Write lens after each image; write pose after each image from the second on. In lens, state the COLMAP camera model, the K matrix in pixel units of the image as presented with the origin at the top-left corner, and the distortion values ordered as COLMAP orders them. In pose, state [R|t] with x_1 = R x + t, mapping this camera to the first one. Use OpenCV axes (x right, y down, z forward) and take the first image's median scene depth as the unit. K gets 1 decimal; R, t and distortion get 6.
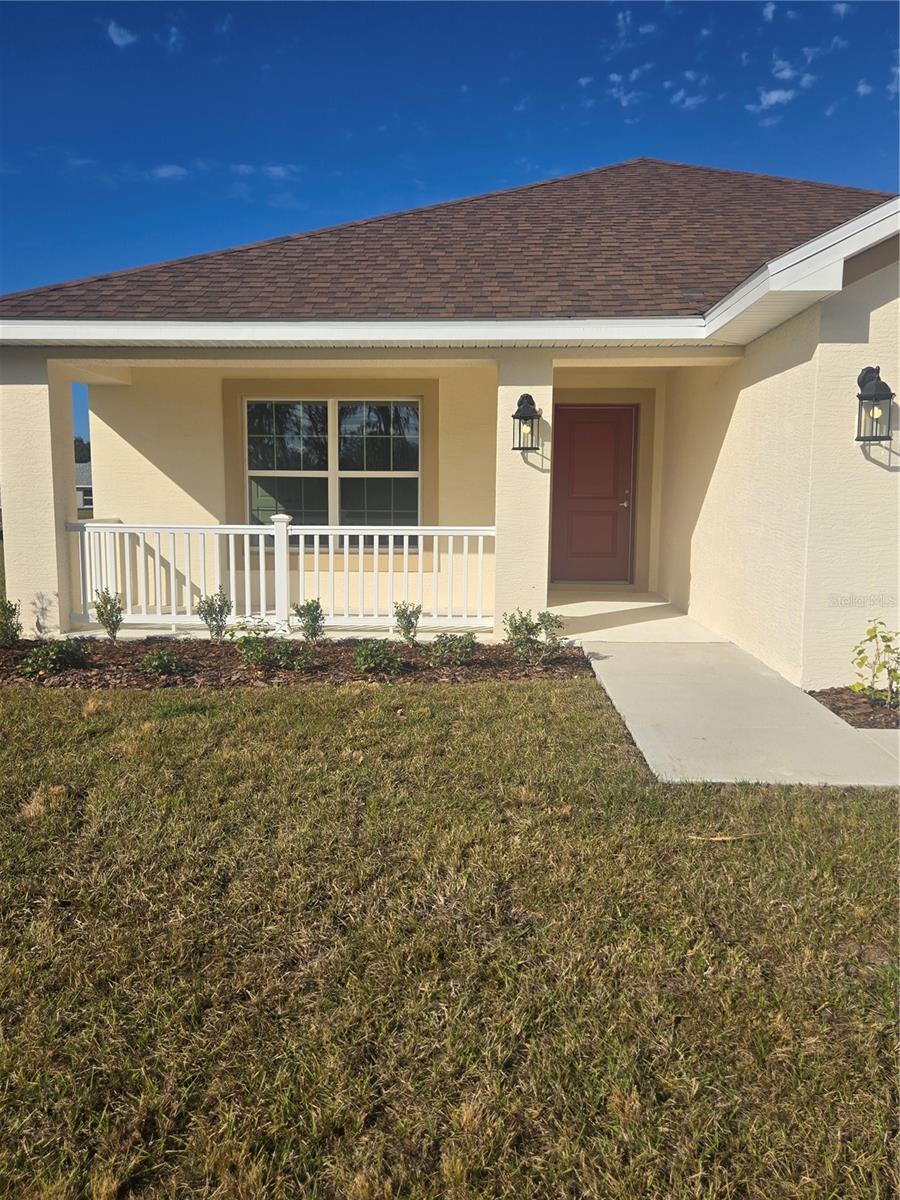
lens RADIAL K [[803.7, 0, 450.6], [0, 803.7, 594.3], [0, 0, 1]] dist [0.029029, -0.024152]
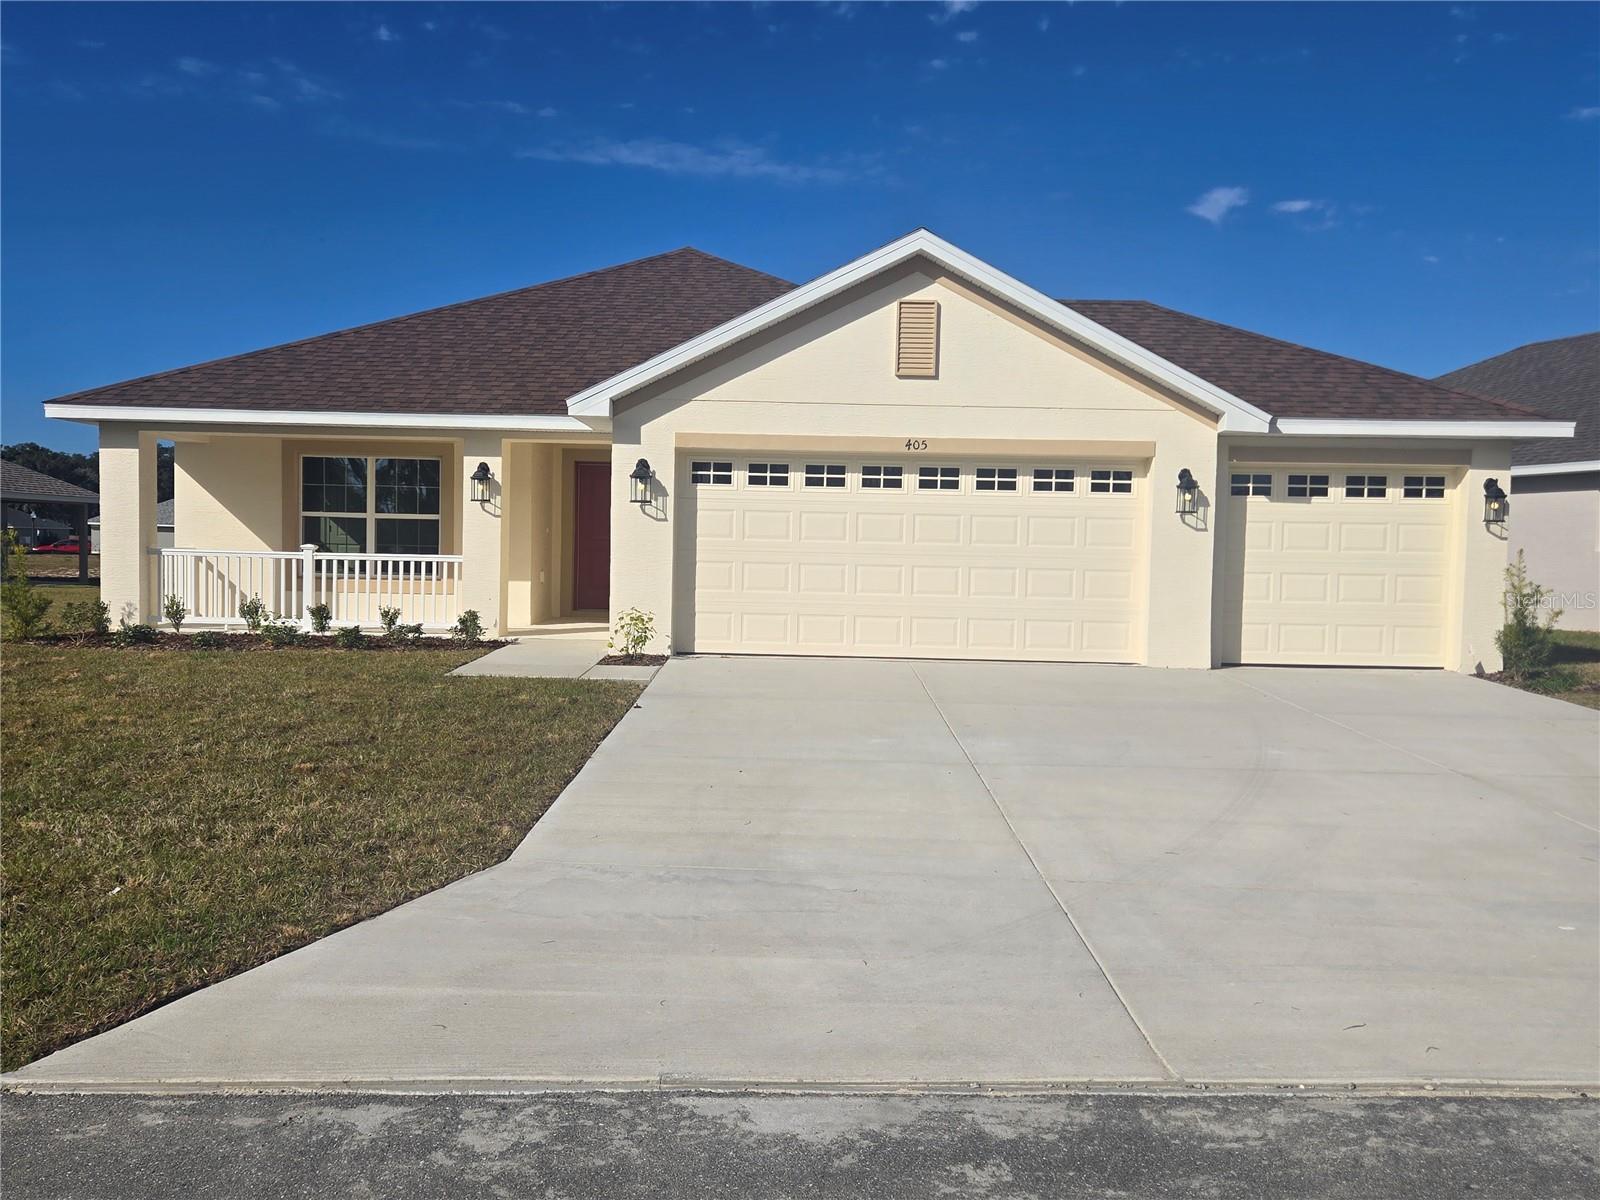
lens RADIAL K [[1071.6, 0, 794.4], [0, 1071.6, 599.6], [0, 0, 1]] dist [0.029029, -0.024152]
pose [[0.999245, 0.008952, 0.037813, 0.548933], [-0.006941, 0.998570, -0.052999, 0.086866], [-0.038233, 0.052696, 0.997878, -0.862398]]
